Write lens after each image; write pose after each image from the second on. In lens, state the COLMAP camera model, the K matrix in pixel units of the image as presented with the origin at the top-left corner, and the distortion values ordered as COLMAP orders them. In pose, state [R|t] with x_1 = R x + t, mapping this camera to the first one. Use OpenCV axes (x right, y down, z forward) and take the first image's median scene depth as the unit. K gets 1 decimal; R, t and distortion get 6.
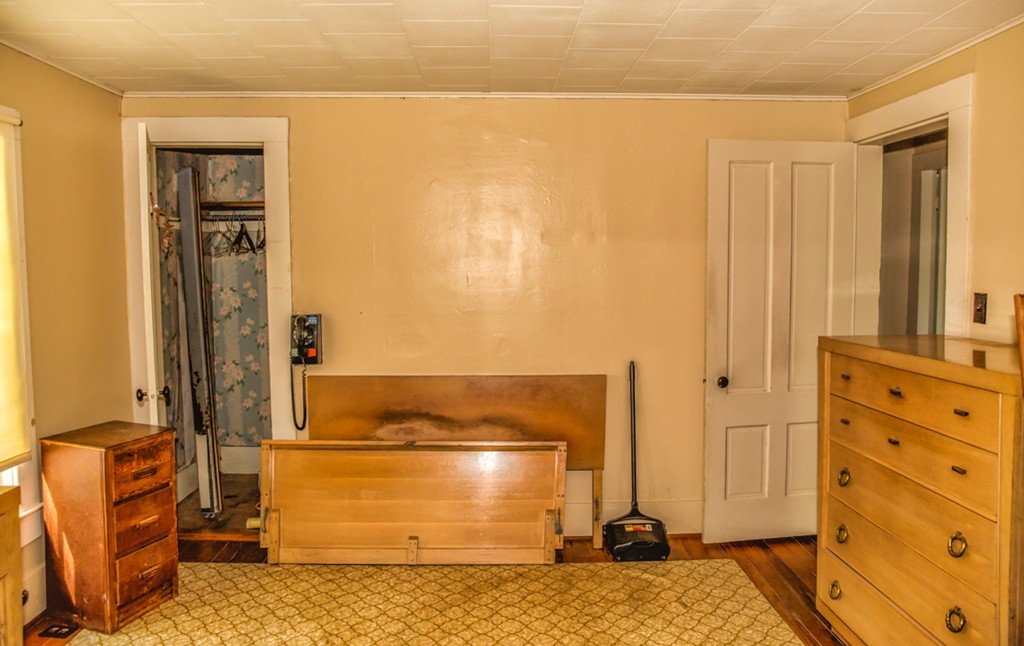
lens RADIAL K [[688.4, 0, 513.5], [0, 688.4, 304.3], [0, 0, 1]] dist [-0.106086, 0.095288]
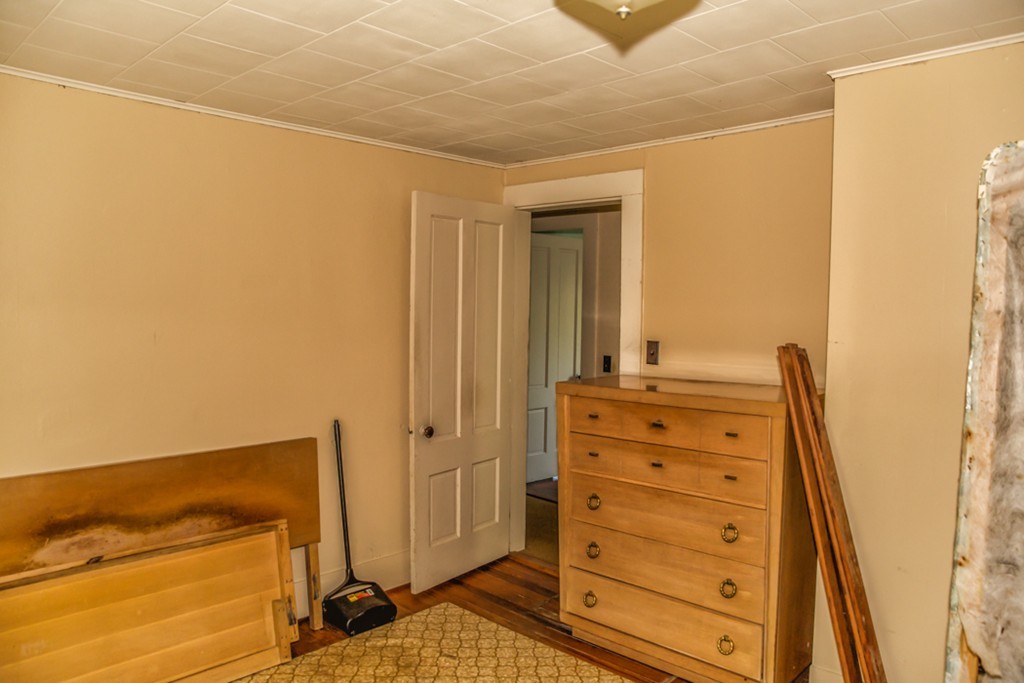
lens RADIAL K [[703.2, 0, 512.0], [0, 703.2, 341.5], [0, 0, 1]] dist [-0.112529, 0.085392]
pose [[0.725616, -0.025083, 0.687642, -0.321493], [0.027989, 0.999584, 0.006927, -0.024525], [-0.687530, 0.014220, 0.726017, 0.157094]]
